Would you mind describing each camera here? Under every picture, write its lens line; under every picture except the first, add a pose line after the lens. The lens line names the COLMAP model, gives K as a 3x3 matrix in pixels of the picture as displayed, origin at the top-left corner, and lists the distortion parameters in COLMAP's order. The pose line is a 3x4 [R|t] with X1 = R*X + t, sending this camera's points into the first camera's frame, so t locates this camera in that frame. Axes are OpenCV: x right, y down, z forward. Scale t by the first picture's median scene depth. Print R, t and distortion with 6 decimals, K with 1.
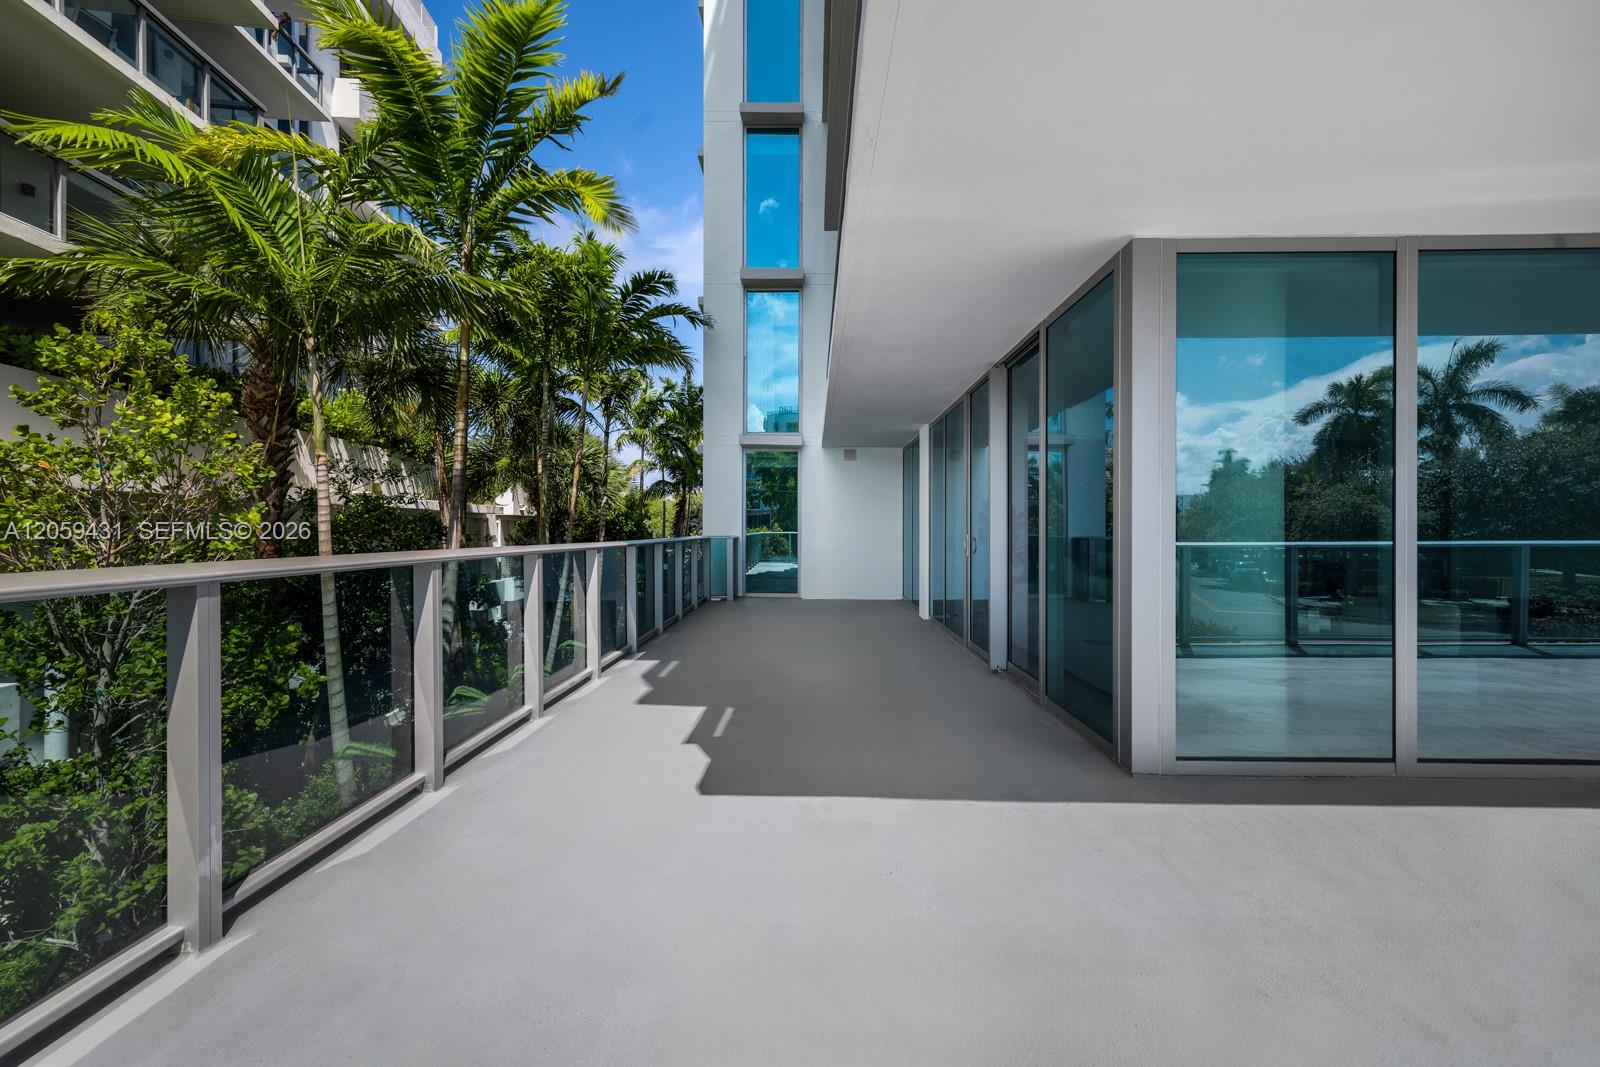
lens RADIAL K [[680.8, 0, 800.7], [0, 680.8, 527.4], [0, 0, 1]] dist [0.000936, -0.000231]
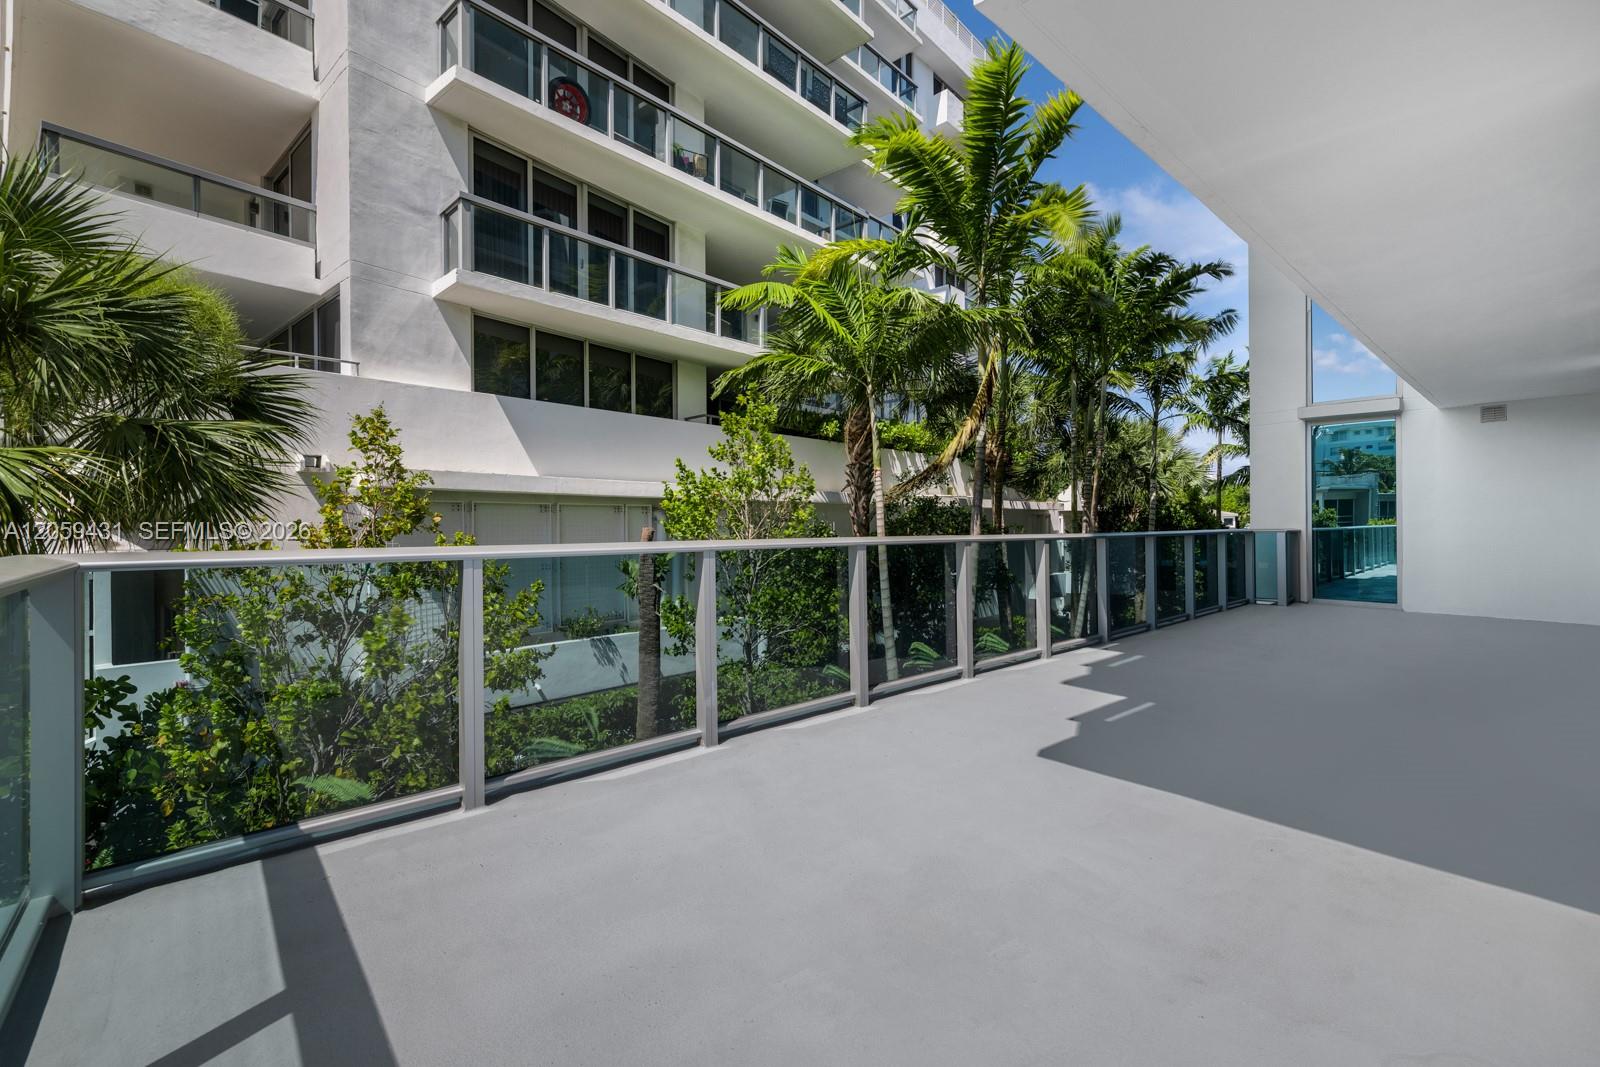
lens RADIAL K [[680.8, 0, 800.7], [0, 680.8, 527.4], [0, 0, 1]] dist [0.000936, -0.000231]
pose [[0.665653, -0.005278, -0.746243, 0.206272], [0.009919, 0.999949, 0.001775, 0.004573], [0.746195, -0.008584, 0.665672, -0.017061]]
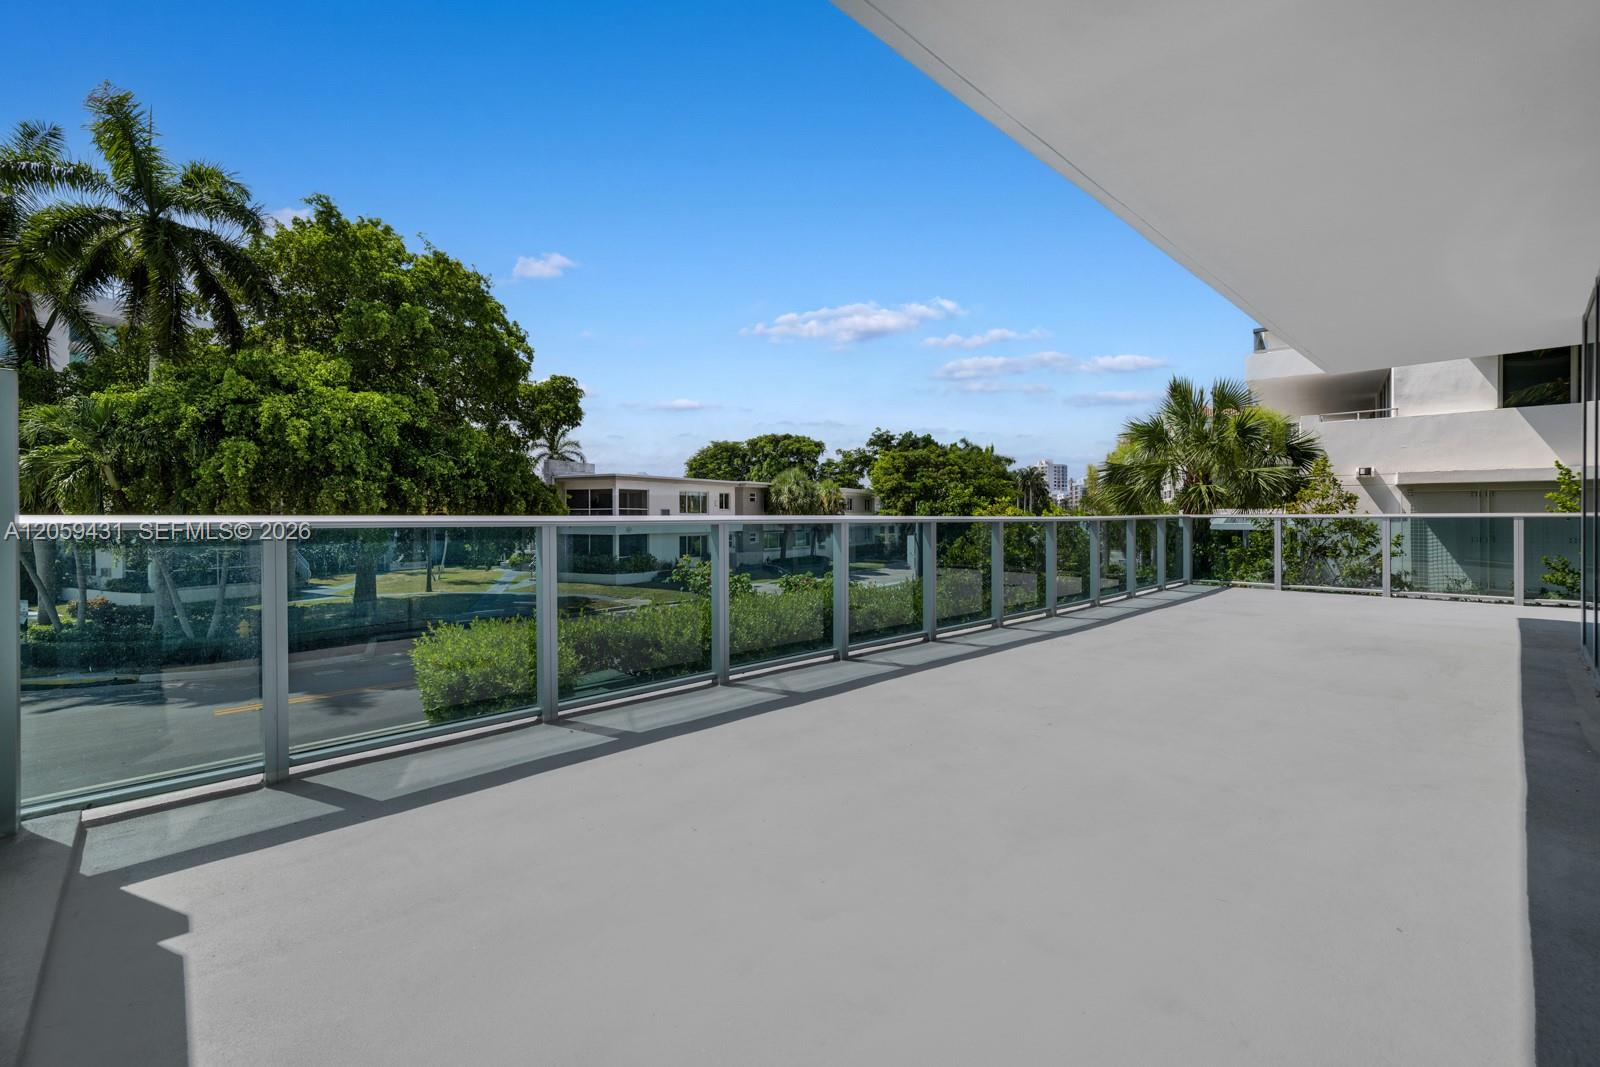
lens RADIAL K [[680.8, 0, 800.7], [0, 680.8, 527.4], [0, 0, 1]] dist [0.000936, -0.000231]
pose [[-0.726129, 0.005000, -0.687541, 1.512043], [0.001695, 0.999984, 0.005482, 0.040856], [0.687557, 0.002816, -0.726125, 0.488720]]
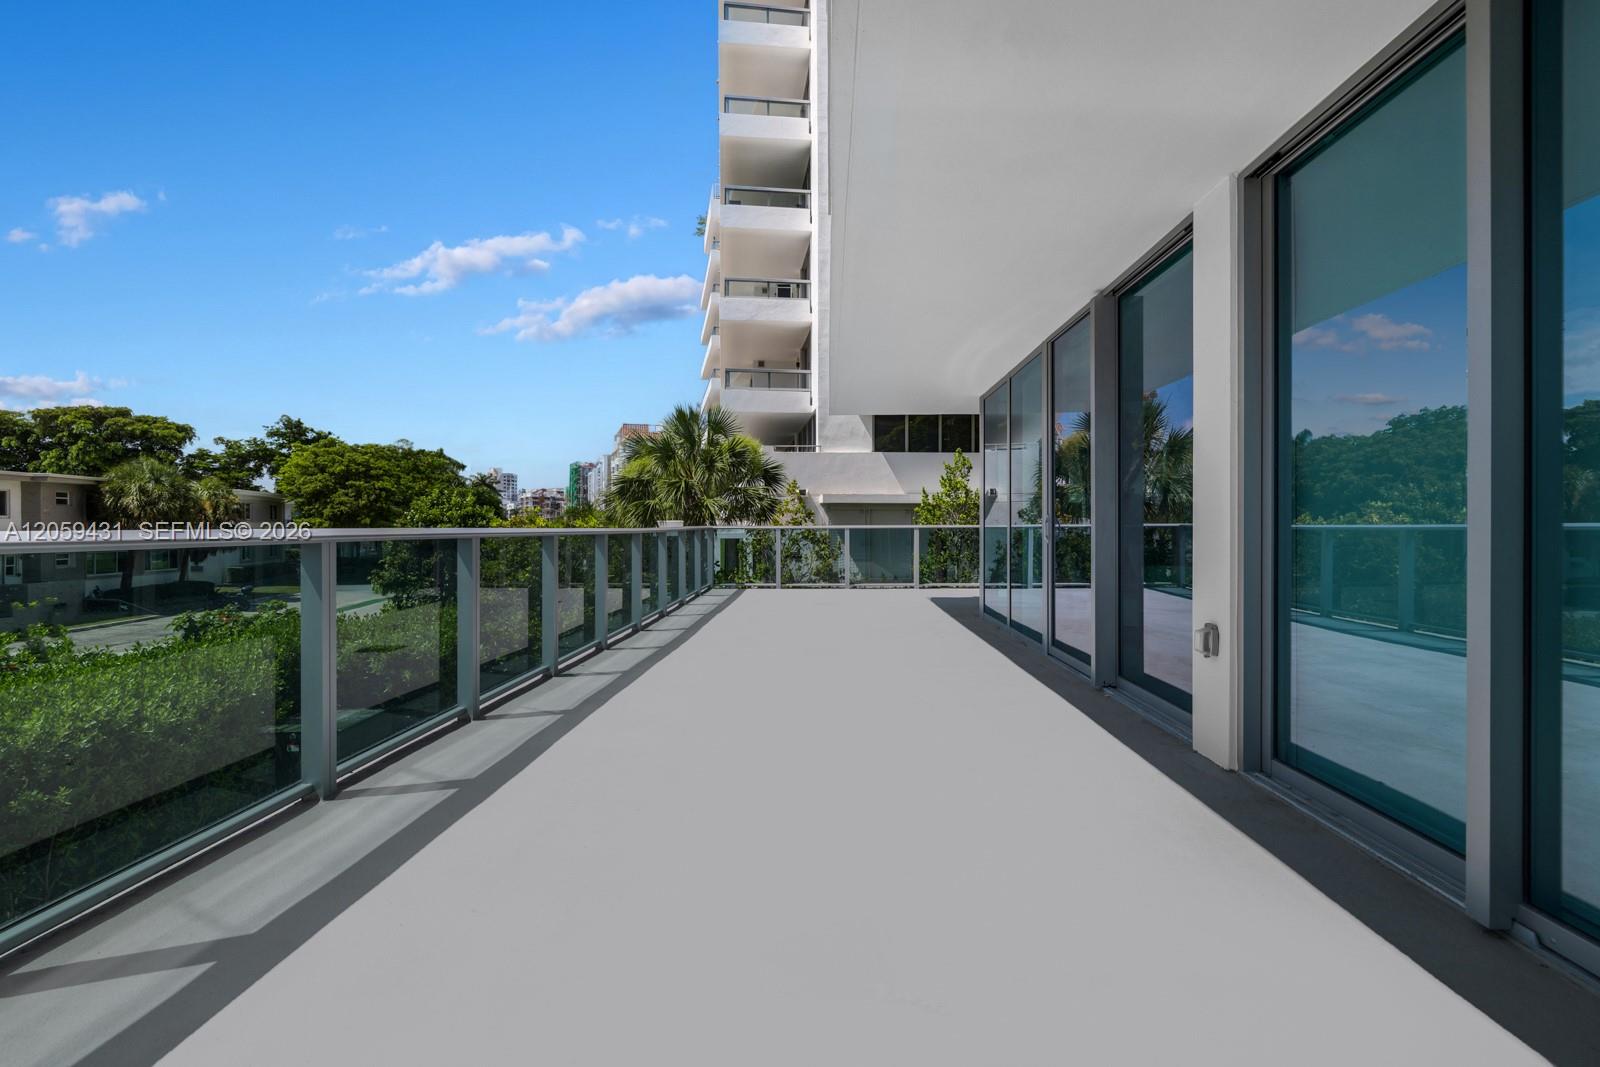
lens RADIAL K [[680.8, 0, 800.7], [0, 680.8, 527.4], [0, 0, 1]] dist [0.000936, -0.000231]
pose [[-0.028549, -0.005811, -0.999575, 1.517833], [0.008491, 0.999946, -0.006056, 0.037759], [0.999556, -0.008661, -0.028499, 0.216252]]
